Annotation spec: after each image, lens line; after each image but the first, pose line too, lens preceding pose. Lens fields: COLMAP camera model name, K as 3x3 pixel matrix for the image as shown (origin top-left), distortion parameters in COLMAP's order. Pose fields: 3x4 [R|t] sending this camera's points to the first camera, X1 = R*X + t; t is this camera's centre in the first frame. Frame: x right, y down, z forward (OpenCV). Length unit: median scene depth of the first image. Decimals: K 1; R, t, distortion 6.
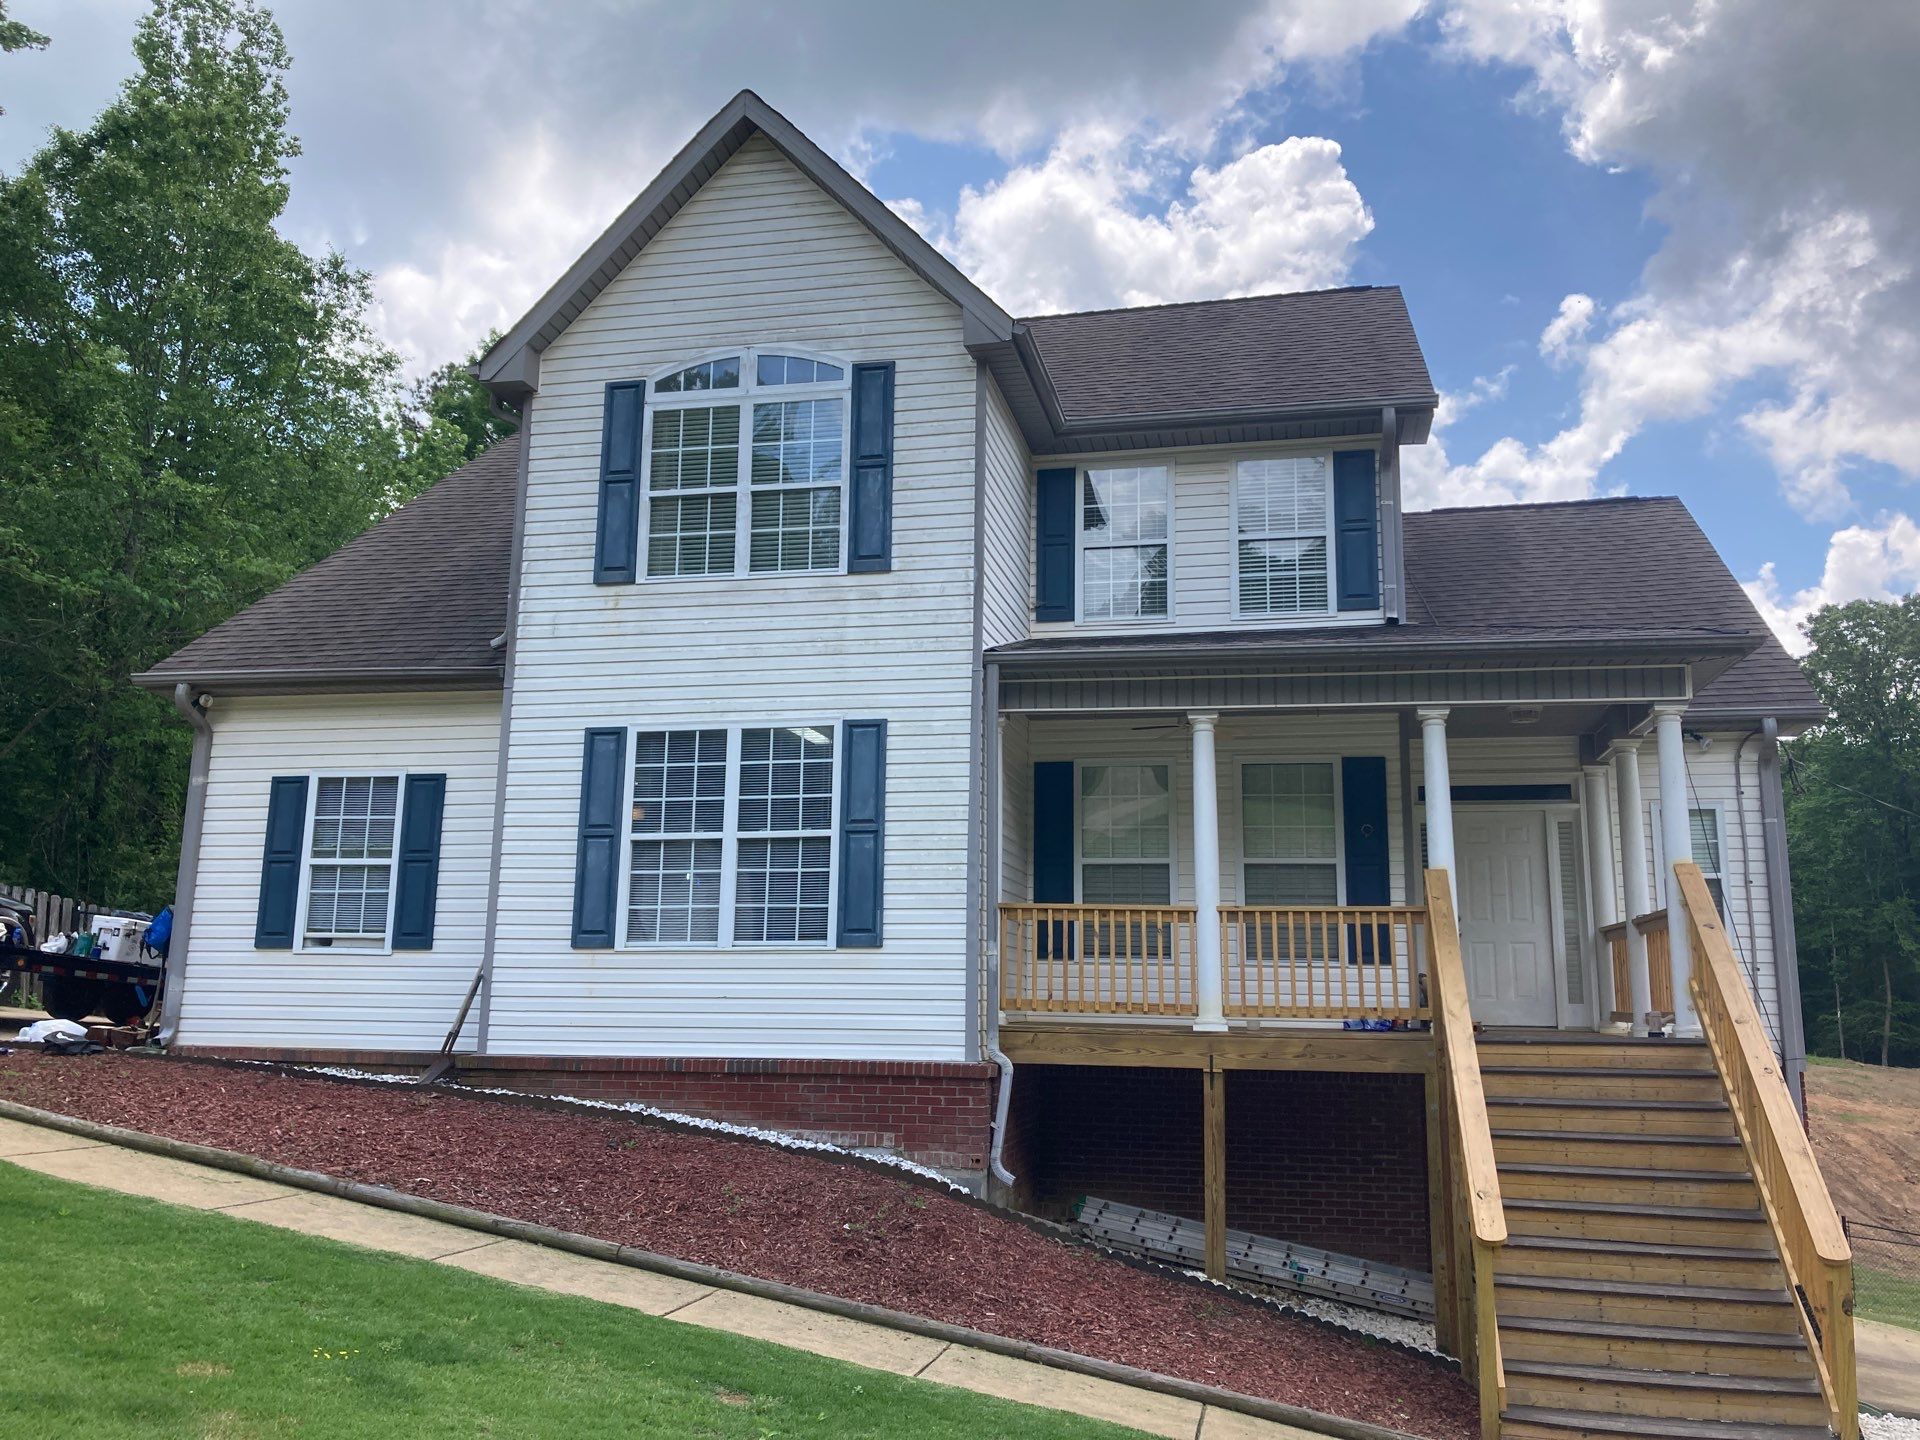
lens RADIAL K [[1551.0, 0, 960.0], [0, 1551.0, 720.0], [0, 0, 1]] dist [0.063297, -0.085928]
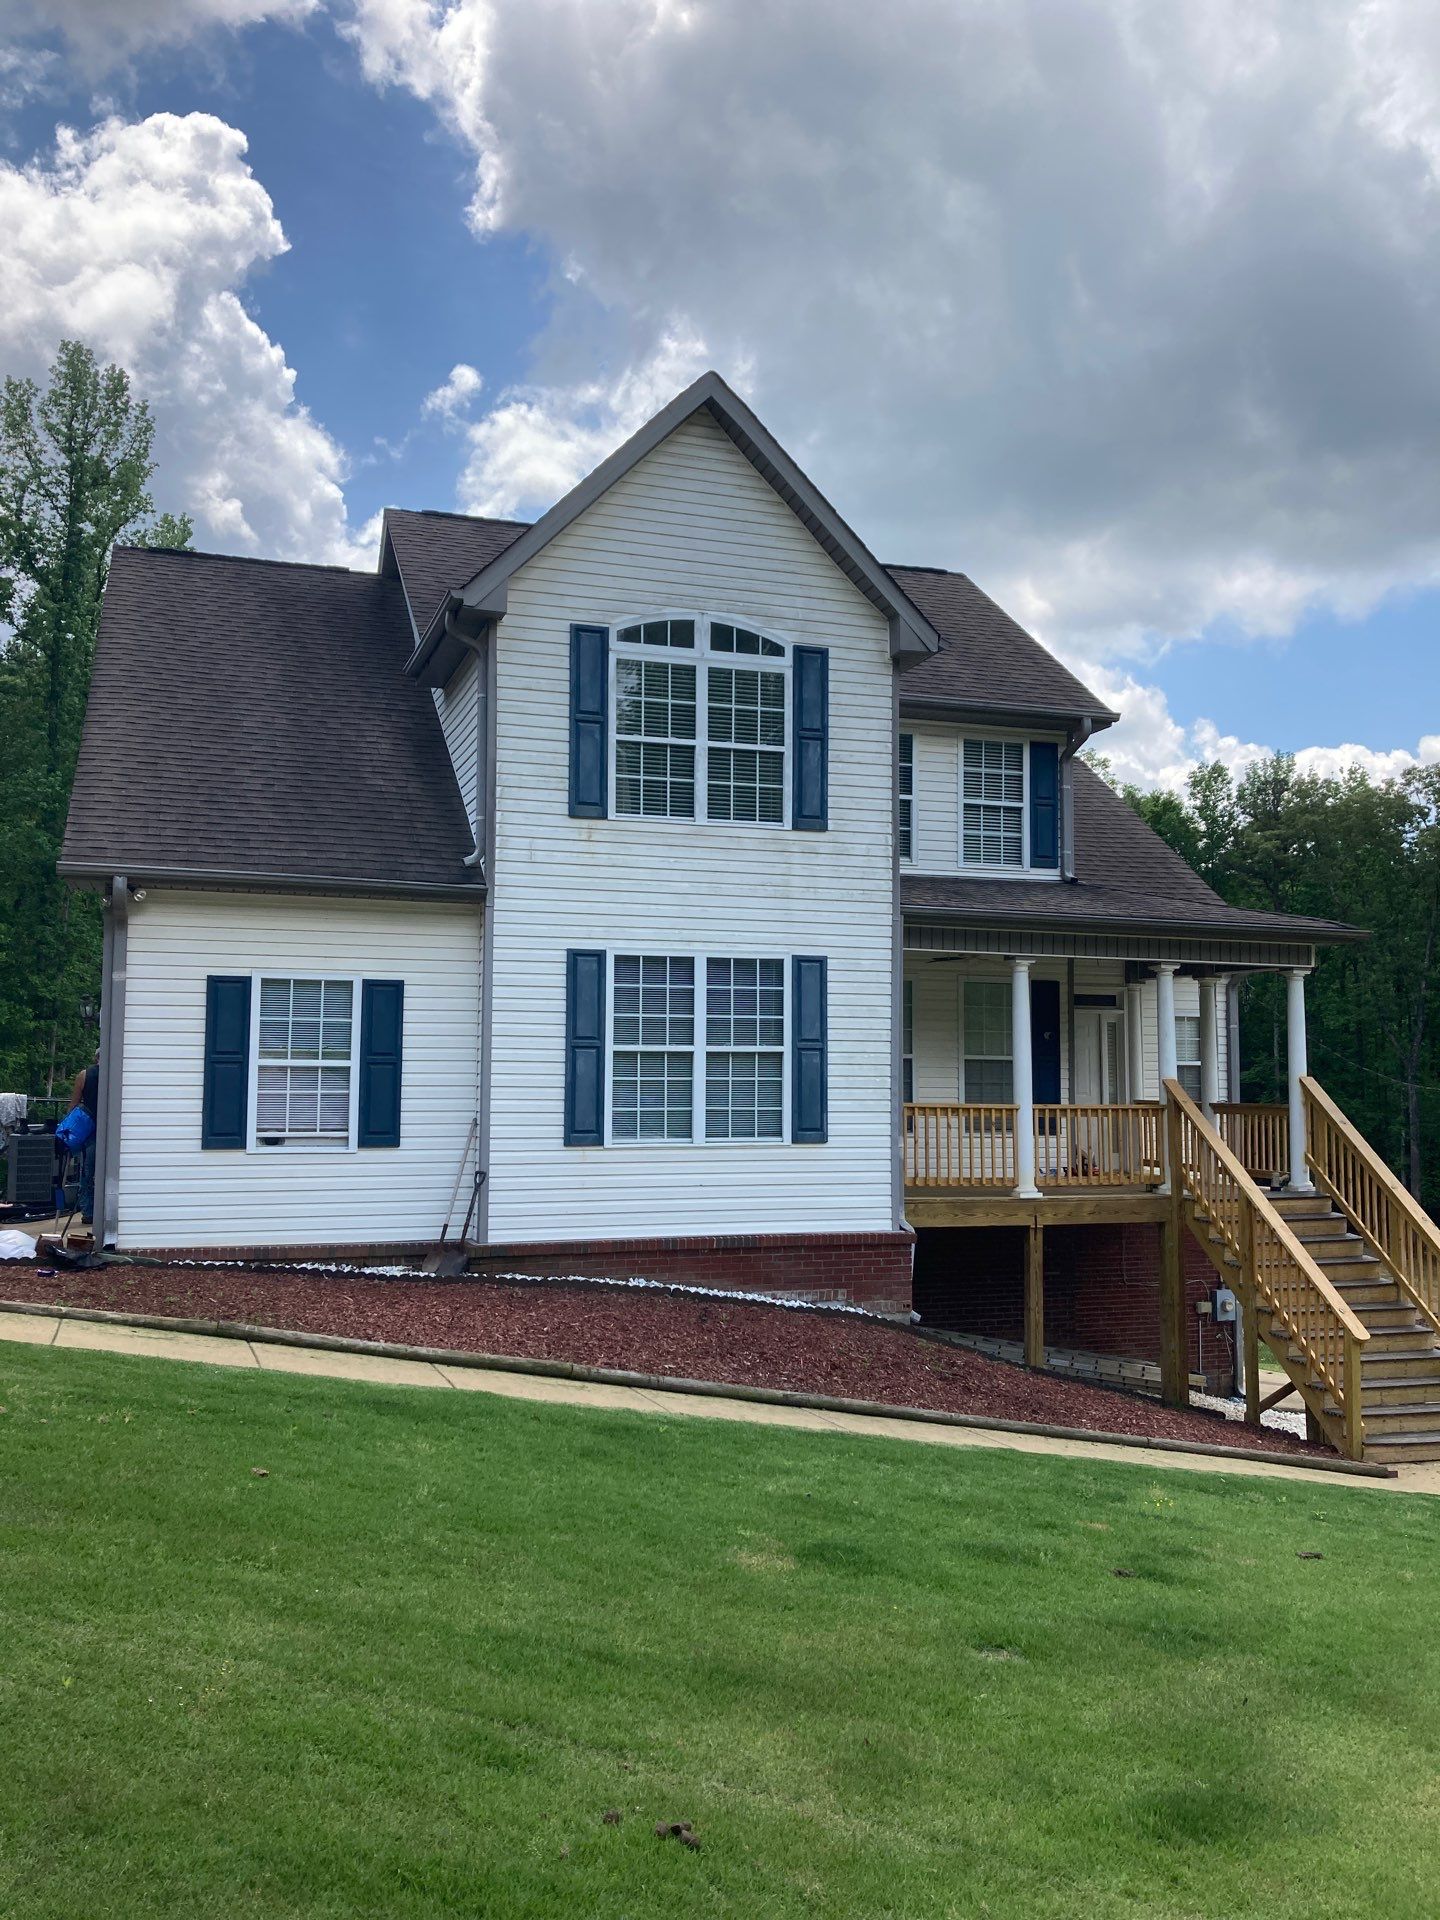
lens RADIAL K [[1624.0, 0, 679.2], [0, 1624.0, 971.5], [0, 0, 1]] dist [0.127573, -0.222987]
pose [[0.859498, 0.024495, 0.510552, -0.764314], [-0.084472, 0.991924, 0.094615, -0.095178], [-0.504111, -0.124449, 0.854626, -0.031204]]
